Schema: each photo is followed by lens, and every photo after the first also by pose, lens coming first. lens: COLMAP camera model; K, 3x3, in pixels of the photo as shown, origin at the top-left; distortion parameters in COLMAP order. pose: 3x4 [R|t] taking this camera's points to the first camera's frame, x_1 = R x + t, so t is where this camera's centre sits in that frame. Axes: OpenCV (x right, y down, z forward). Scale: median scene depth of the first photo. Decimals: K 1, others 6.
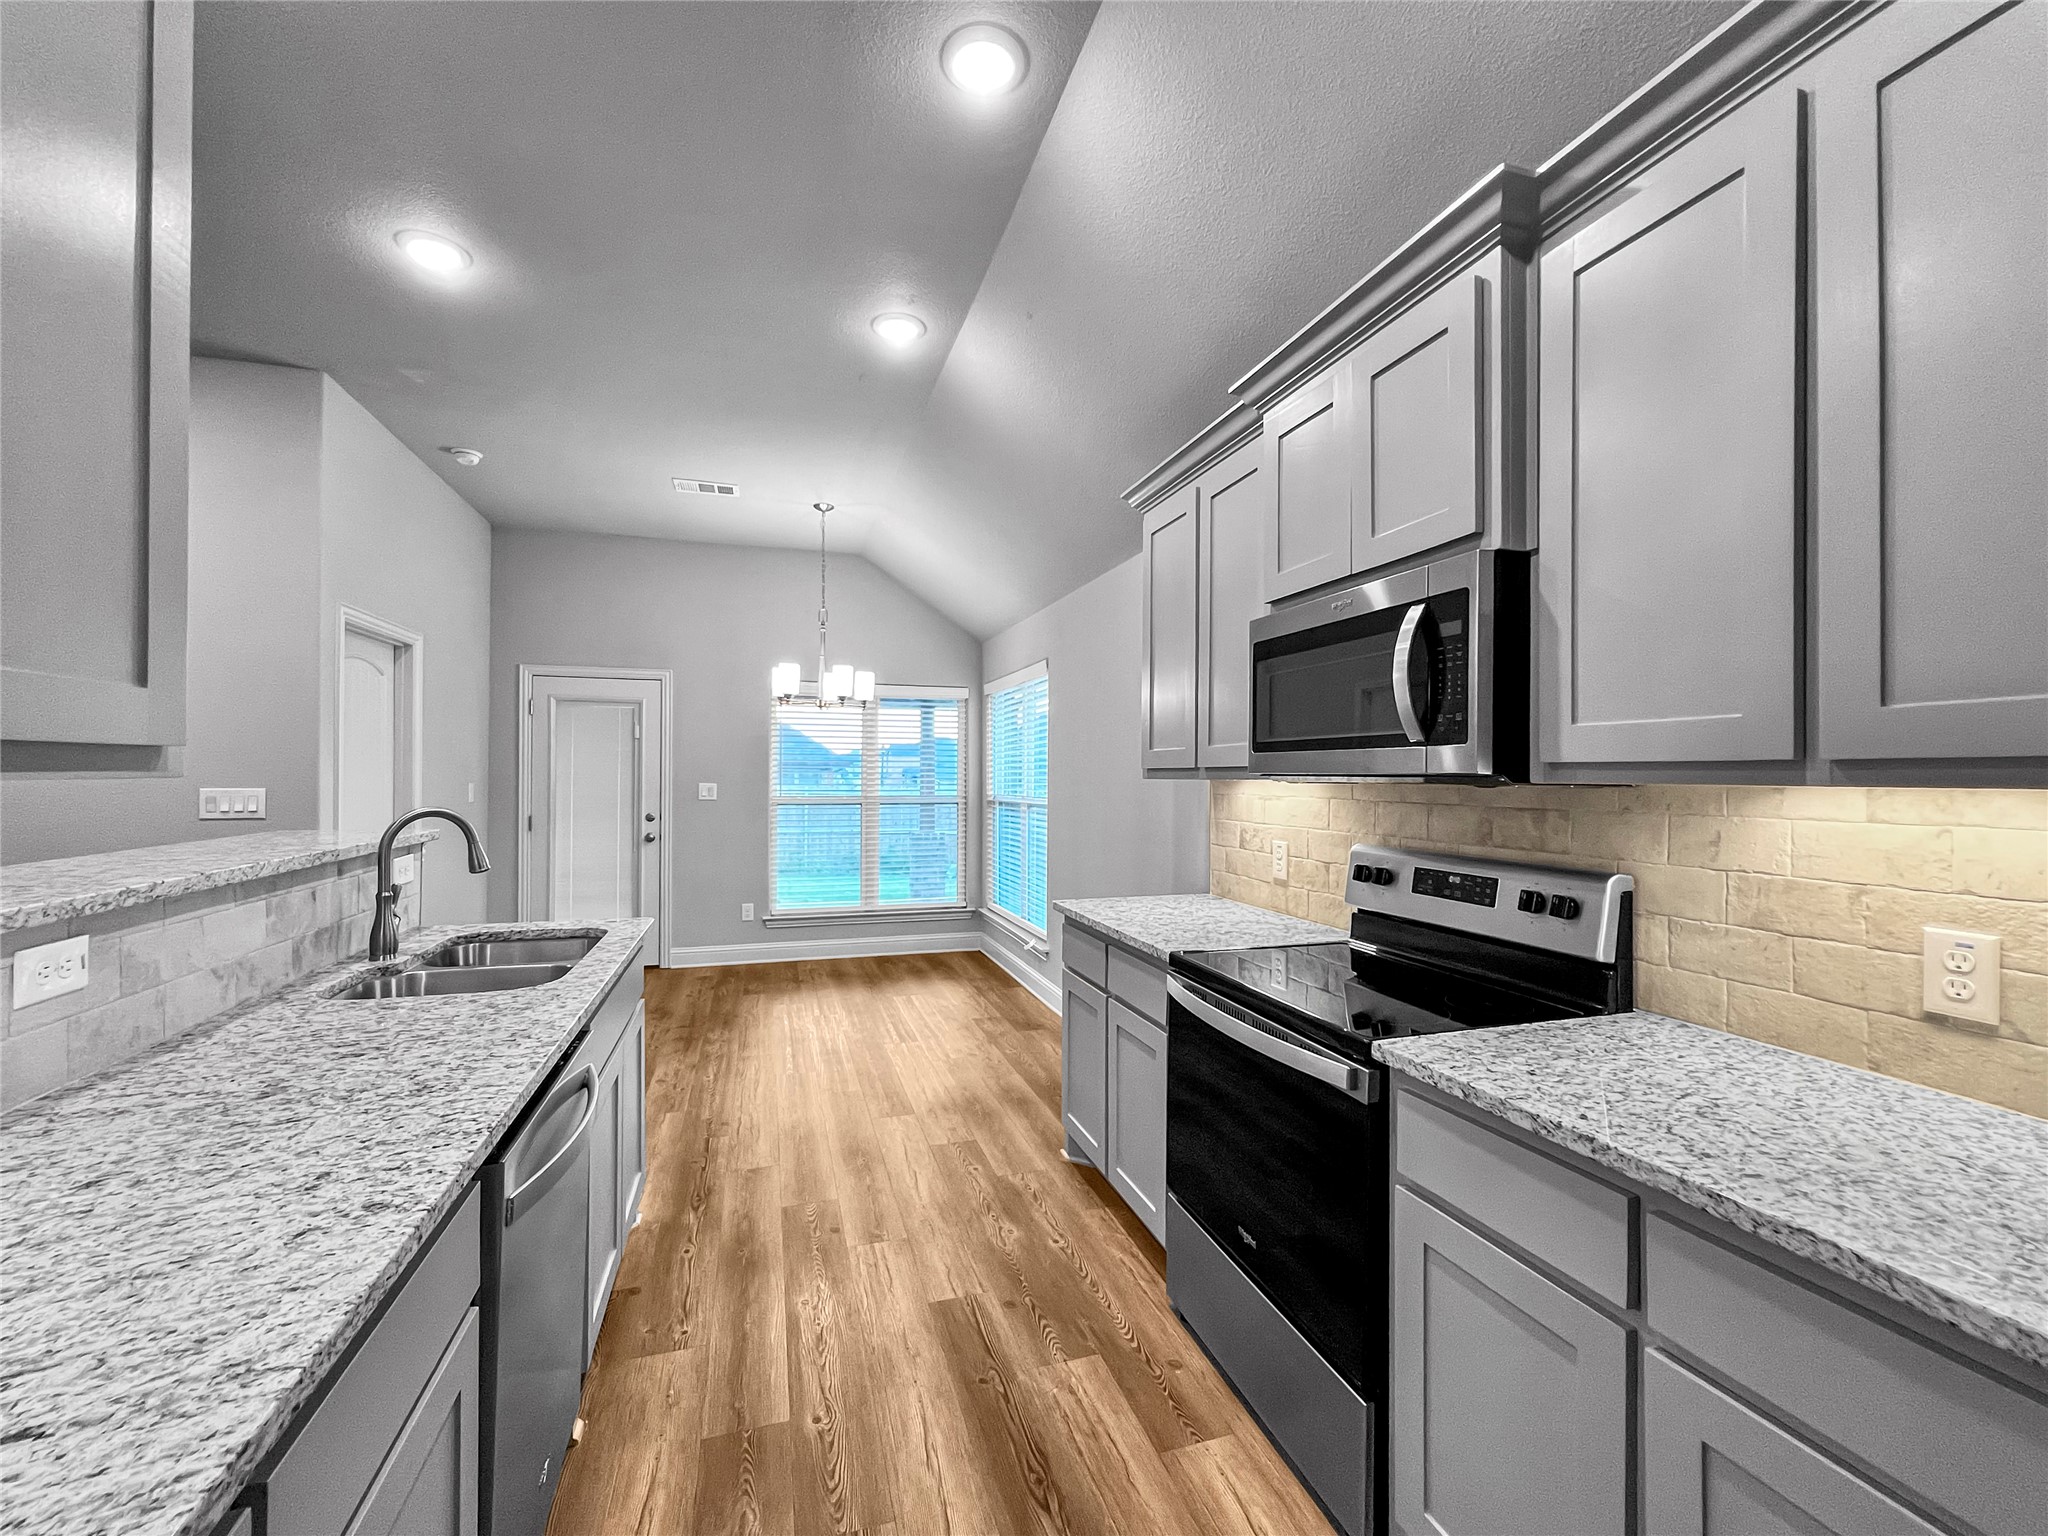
lens RADIAL K [[832.0, 0, 1038.2], [0, 832.0, 770.4], [0, 0, 1]] dist [-0.002238, 0.000053]
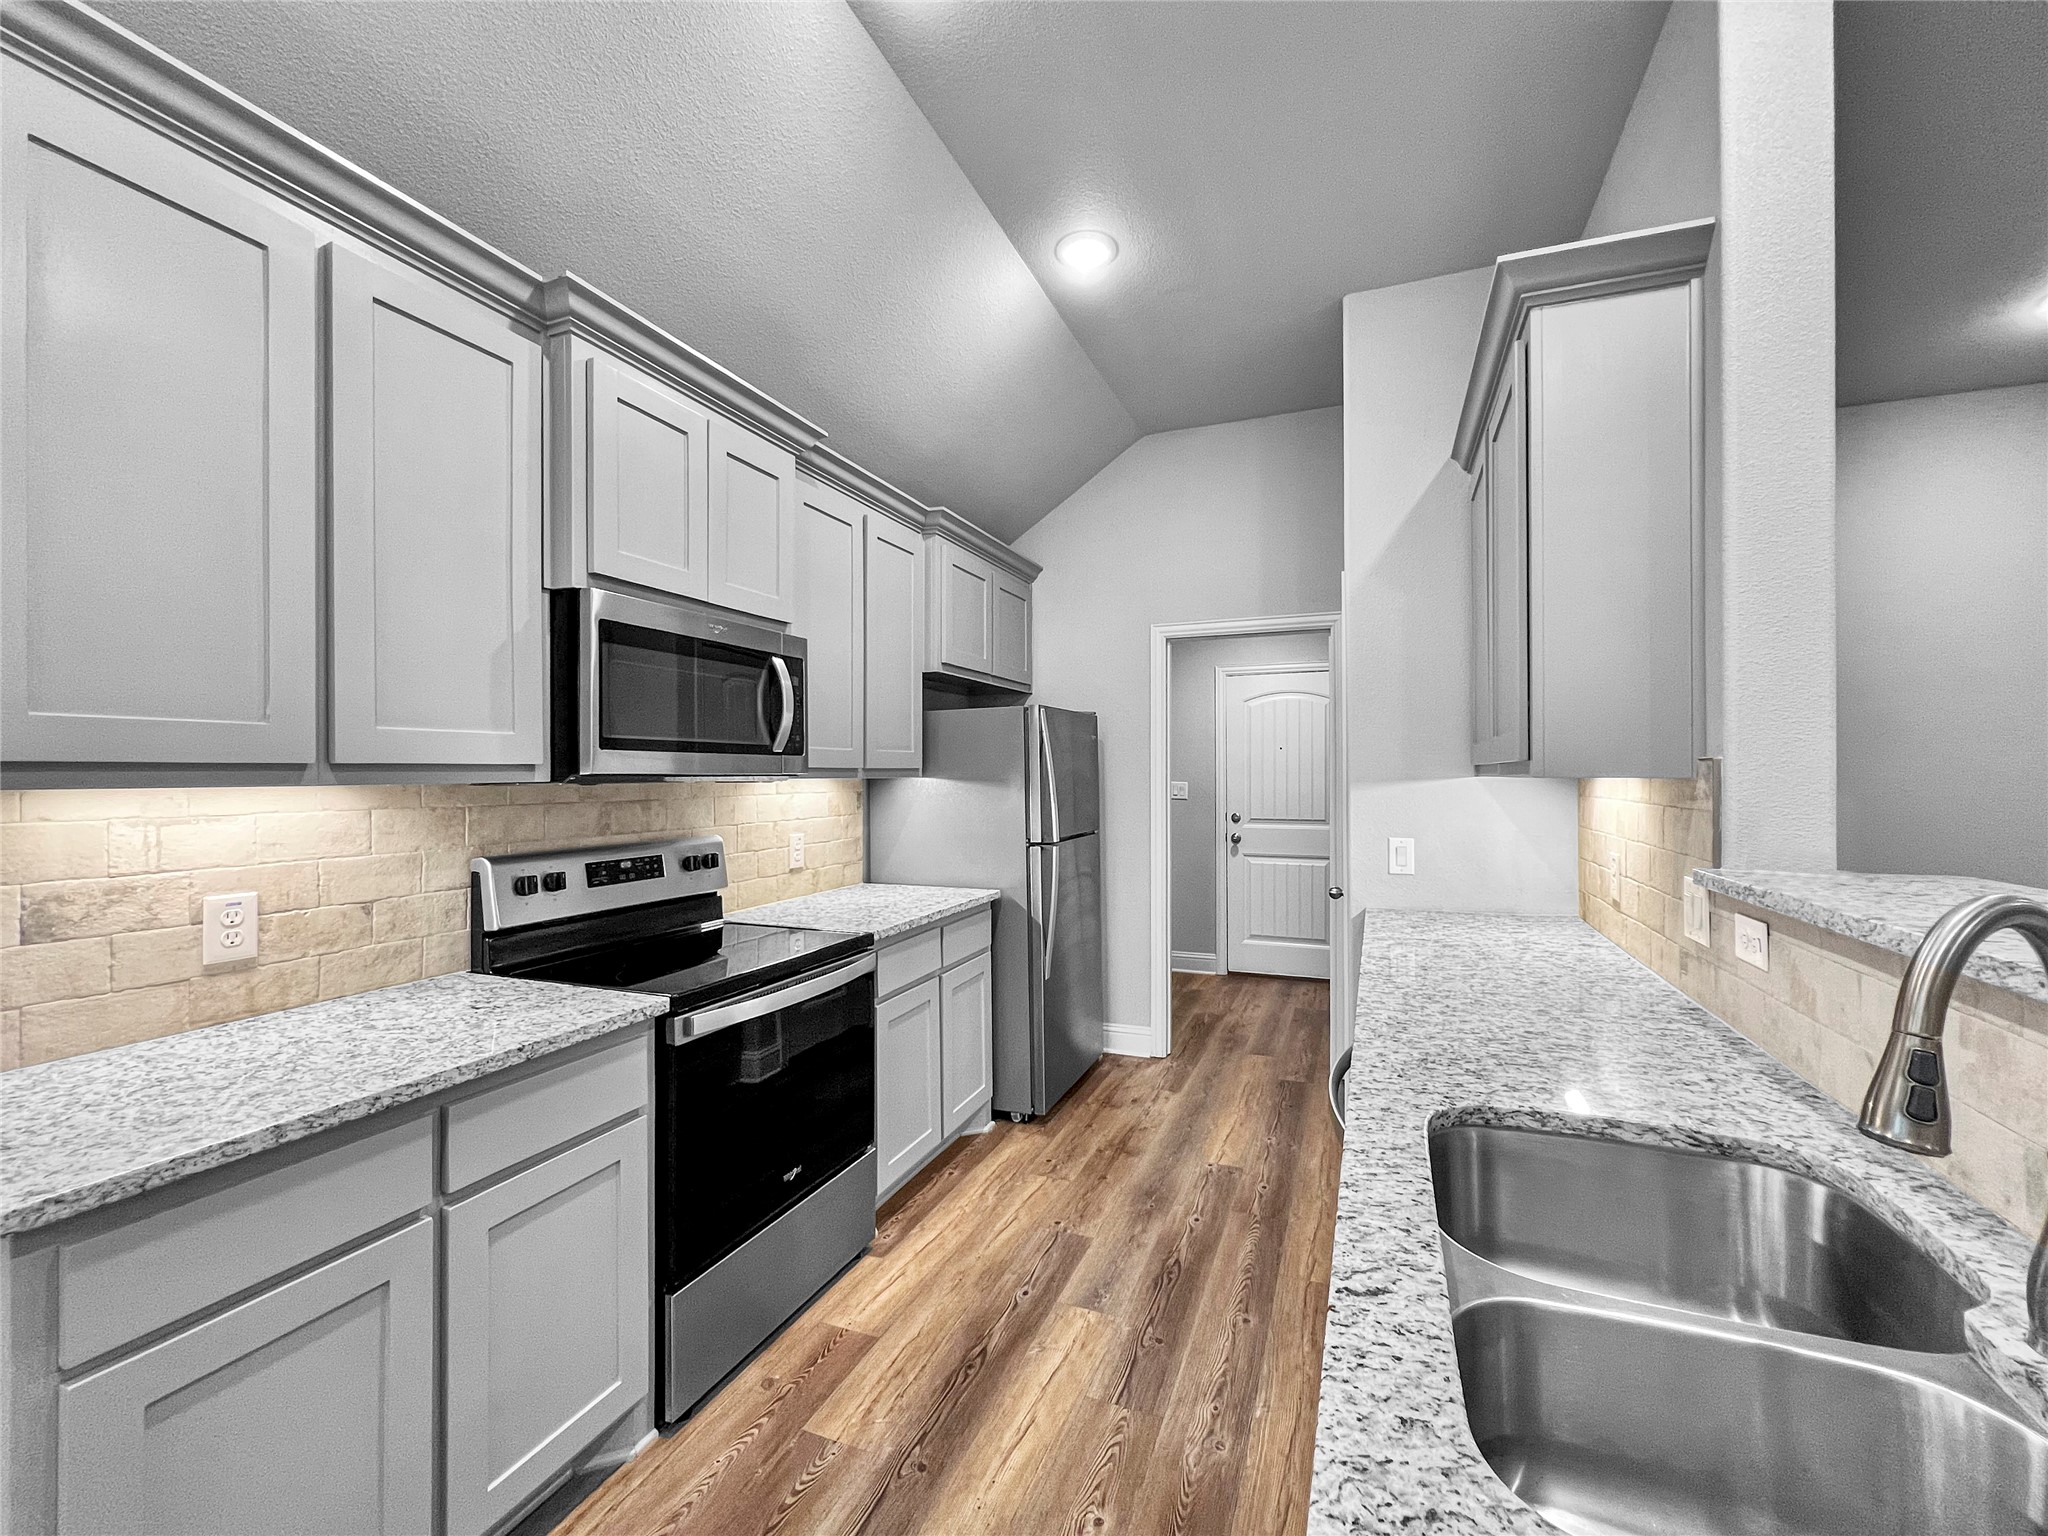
lens RADIAL K [[832.0, 0, 1038.5], [0, 832.0, 768.9], [0, 0, 1]] dist [-0.002238, 0.000053]
pose [[-0.766306, 0.001045, 0.642475, -0.781546], [-0.004025, 0.999971, -0.006428, 0.002720], [-0.642464, -0.007512, -0.766279, 1.723055]]
